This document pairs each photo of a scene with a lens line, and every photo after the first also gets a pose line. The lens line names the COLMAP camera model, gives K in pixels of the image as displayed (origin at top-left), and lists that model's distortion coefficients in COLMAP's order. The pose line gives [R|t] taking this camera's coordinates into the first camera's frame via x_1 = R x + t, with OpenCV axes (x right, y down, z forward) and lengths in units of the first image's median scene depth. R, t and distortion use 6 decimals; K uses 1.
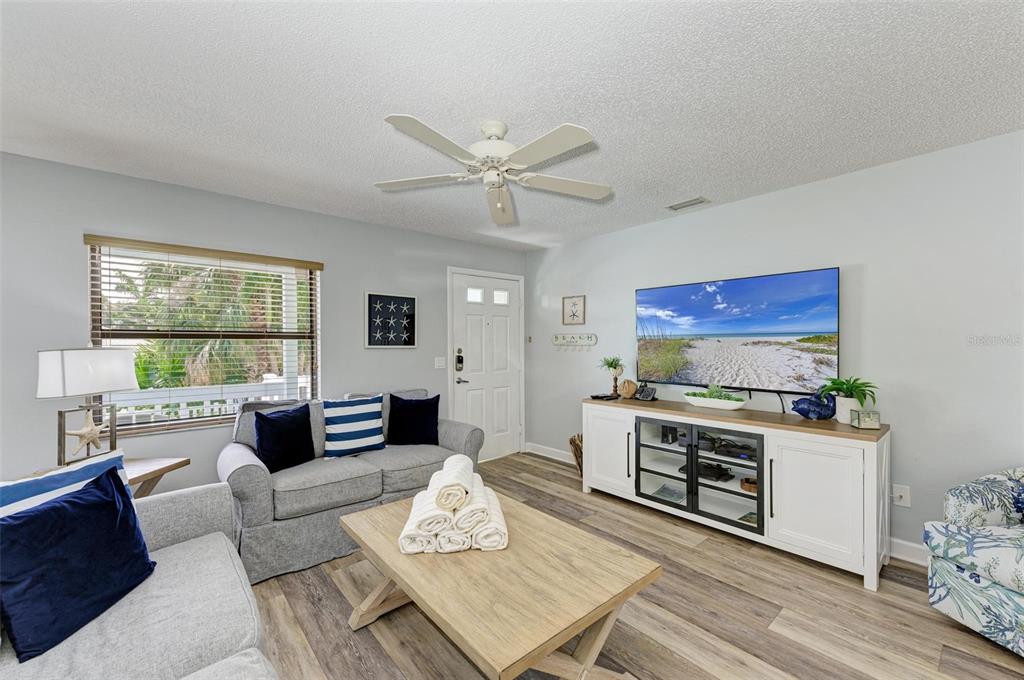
lens RADIAL K [[413.0, 0, 513.5], [0, 413.0, 344.8], [0, 0, 1]] dist [0.005645, -0.000185]
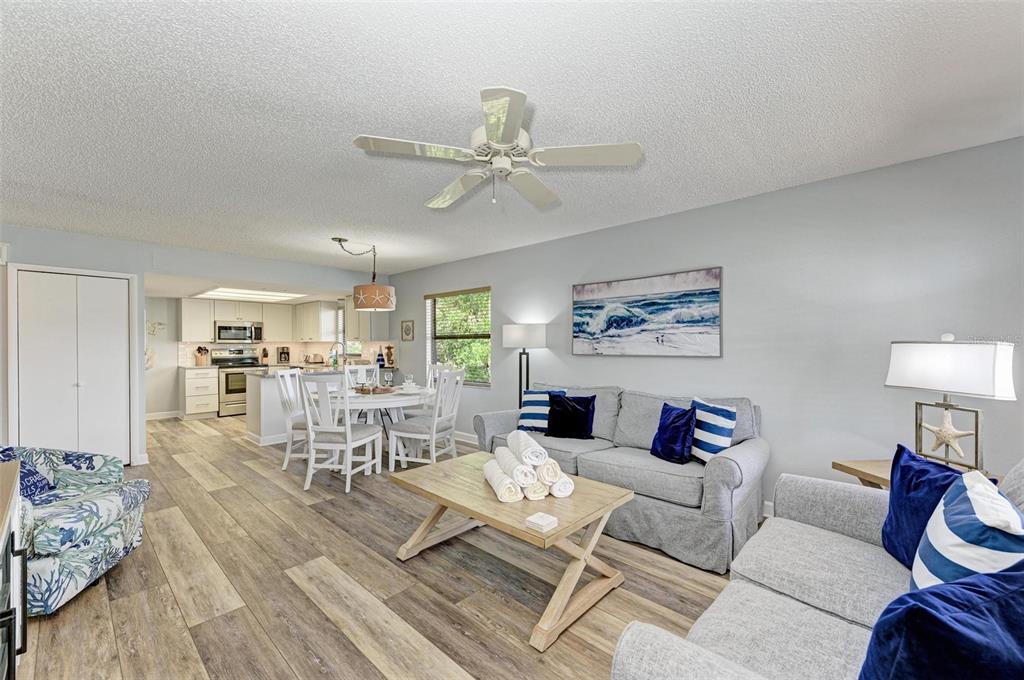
lens RADIAL K [[413.0, 0, 513.5], [0, 413.0, 344.8], [0, 0, 1]] dist [0.005645, -0.000185]
pose [[-0.994611, 0.007260, -0.103419, 0.013112], [0.006819, 0.999966, 0.004616, 0.002677], [0.103449, 0.003886, -0.994627, 1.142763]]
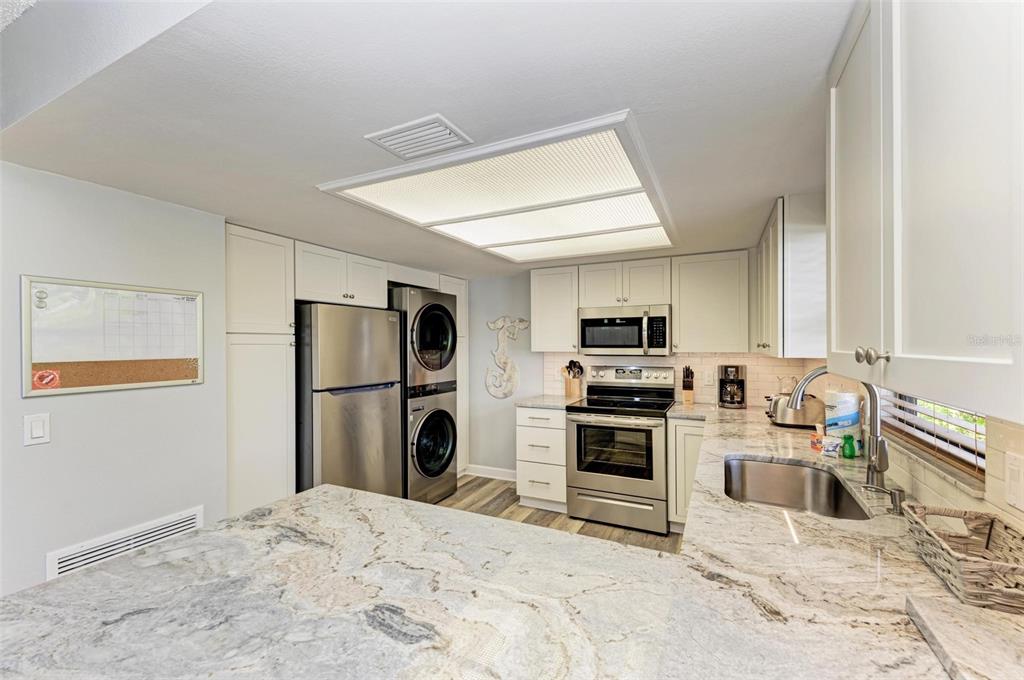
lens RADIAL K [[413.0, 0, 513.5], [0, 413.0, 344.8], [0, 0, 1]] dist [0.005645, -0.000185]
pose [[-0.392443, 0.003520, 0.919769, 0.436047], [0.007038, 0.999975, -0.000824, -0.032148], [-0.919749, 0.006150, -0.392458, -0.583091]]
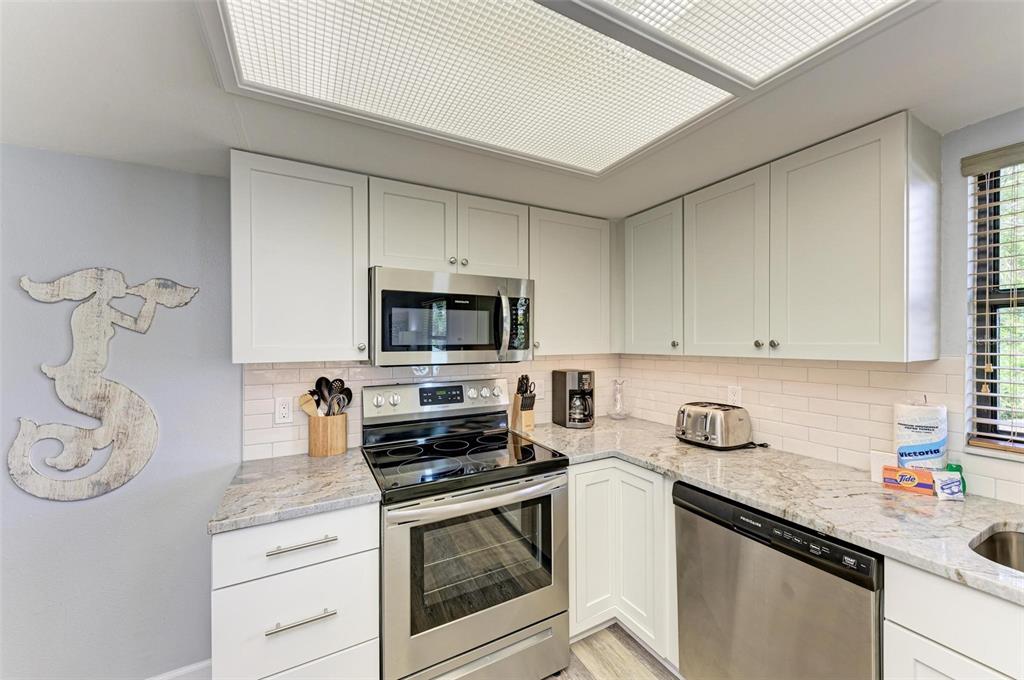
lens RADIAL K [[386.6, 0, 514.1], [0, 386.6, 343.6], [0, 0, 1]] dist [0.002911, 0.000014]
pose [[-0.977282, 0.009469, 0.211733, 1.063228], [0.010512, 0.999938, 0.003801, -0.033555], [-0.211684, 0.005941, -0.977320, -0.733305]]
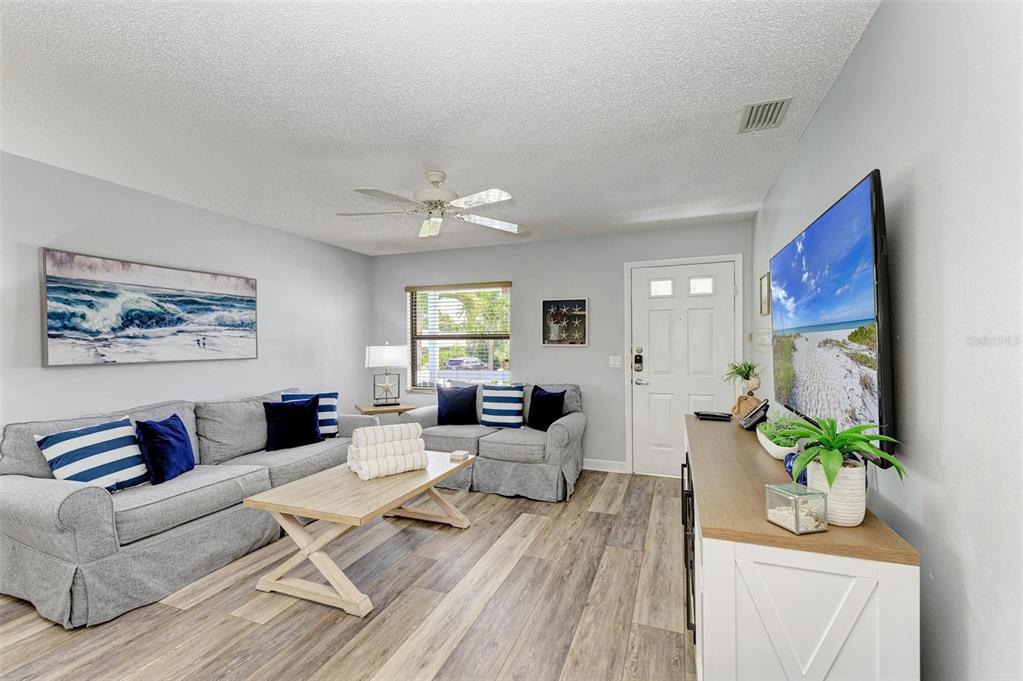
lens RADIAL K [[445.6, 0, 514.2], [0, 445.6, 346.2], [0, 0, 1]] dist [0.023228, 0.000052]
pose [[0.476236, 0.008105, -0.879280, 0.758730], [-0.000437, 0.999960, 0.008981, -0.003796], [0.879318, -0.003893, 0.476220, 0.323309]]
